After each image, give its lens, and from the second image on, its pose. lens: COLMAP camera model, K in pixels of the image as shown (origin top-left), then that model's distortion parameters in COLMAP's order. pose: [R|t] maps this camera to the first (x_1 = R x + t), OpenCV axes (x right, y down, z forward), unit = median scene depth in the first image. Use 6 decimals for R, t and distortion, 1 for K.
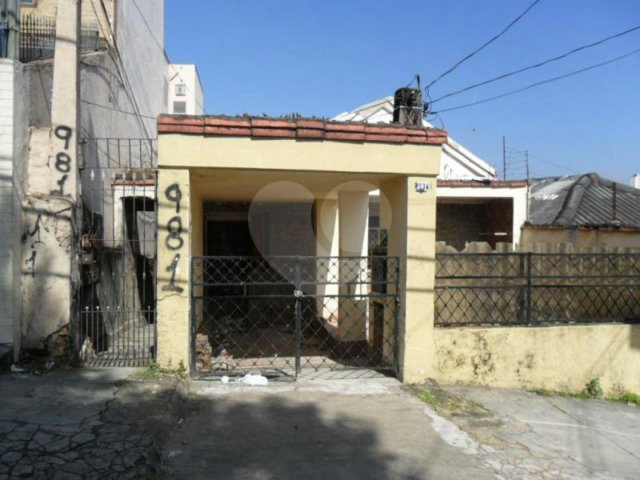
lens RADIAL K [[518.7, 0, 320.0], [0, 518.7, 240.0], [0, 0, 1]] dist [-0.037615, 0.031129]
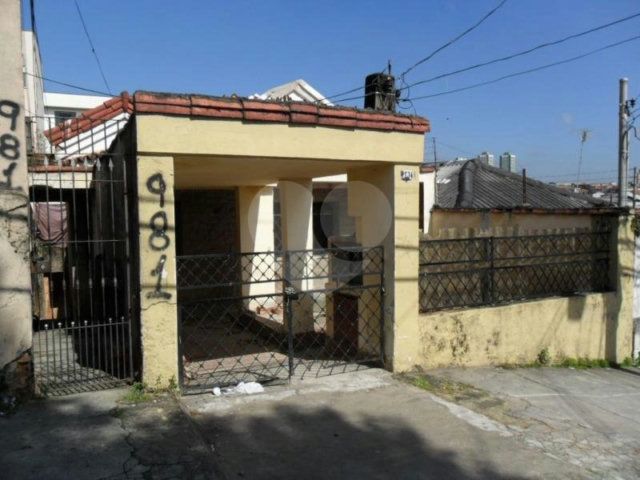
lens RADIAL K [[518.7, 0, 320.0], [0, 518.7, 240.0], [0, 0, 1]] dist [-0.037615, 0.031129]
pose [[0.957304, -0.039943, 0.286311, -0.268007], [0.030530, 0.998839, 0.037268, -0.021938], [-0.287467, -0.026936, 0.957412, 0.098950]]
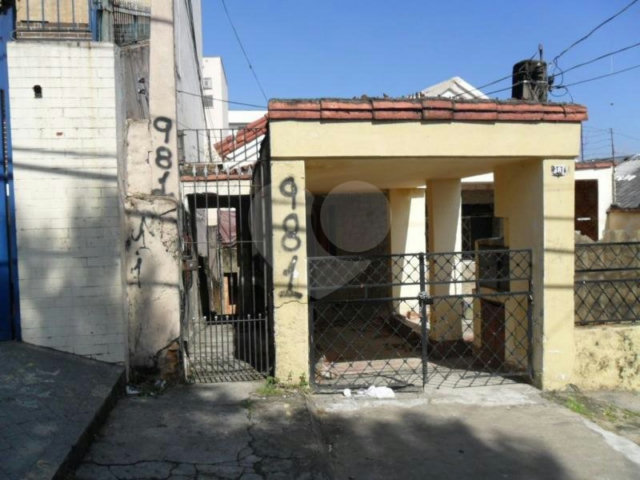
lens RADIAL K [[518.7, 0, 320.0], [0, 518.7, 240.0], [0, 0, 1]] dist [-0.037615, 0.031129]
pose [[0.998807, -0.034223, -0.034821, -0.197716], [0.034859, 0.999233, 0.017834, -0.014204], [0.034184, -0.019027, 0.999234, 0.106847]]
